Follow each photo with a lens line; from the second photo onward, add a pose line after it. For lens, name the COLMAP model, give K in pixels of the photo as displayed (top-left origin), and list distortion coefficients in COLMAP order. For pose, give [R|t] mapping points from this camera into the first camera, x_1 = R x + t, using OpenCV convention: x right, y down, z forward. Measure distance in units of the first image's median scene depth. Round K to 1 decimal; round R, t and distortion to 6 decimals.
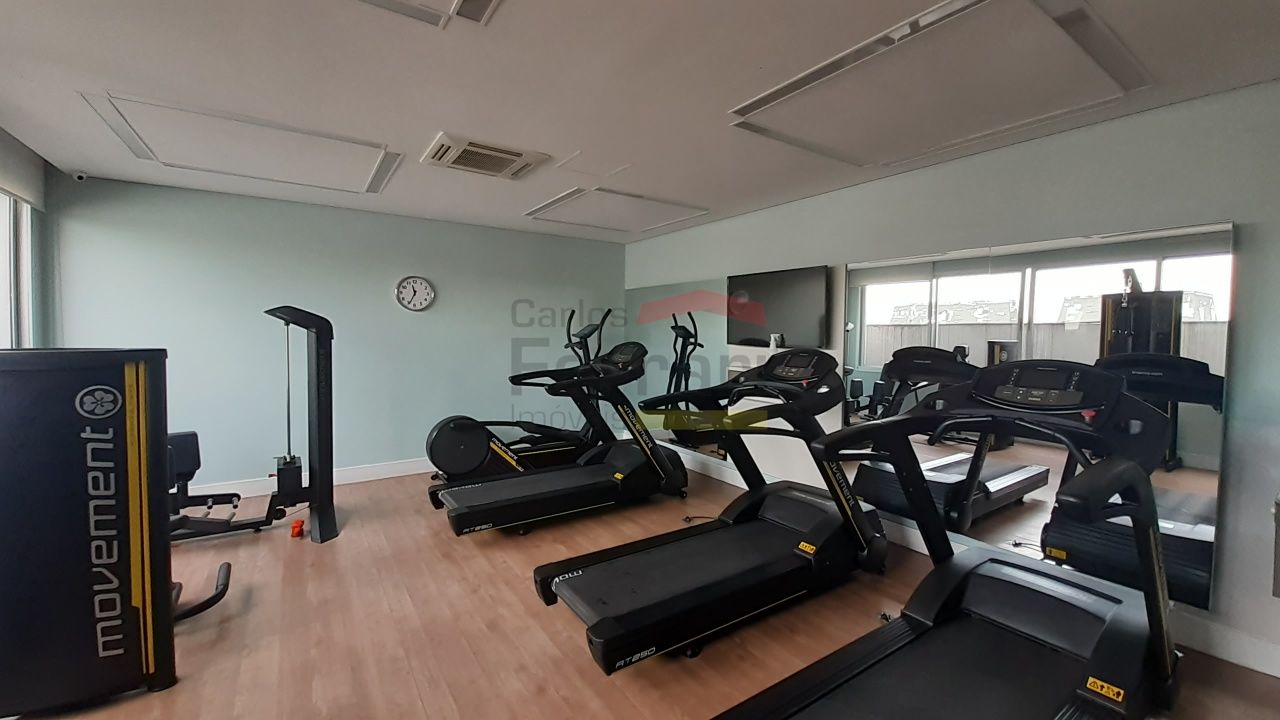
lens RADIAL K [[507.9, 0, 645.4], [0, 507.9, 354.9], [0, 0, 1]] dist [0.011783, -0.012075]
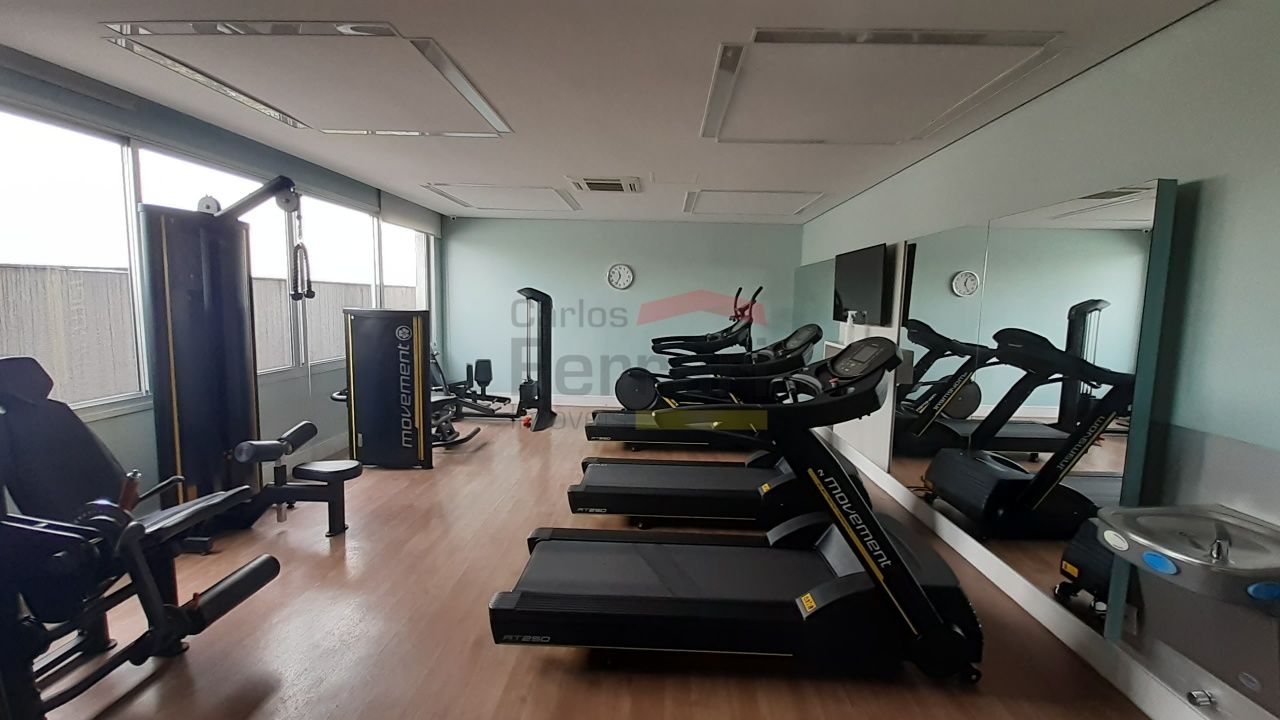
lens RADIAL K [[507.9, 0, 645.4], [0, 507.9, 354.9], [0, 0, 1]] dist [0.011783, -0.012075]
pose [[0.802617, 0.072218, -0.592107, 0.595352], [-0.042175, 0.997030, 0.064436, -0.000904], [0.595002, -0.026746, 0.803279, -0.097849]]
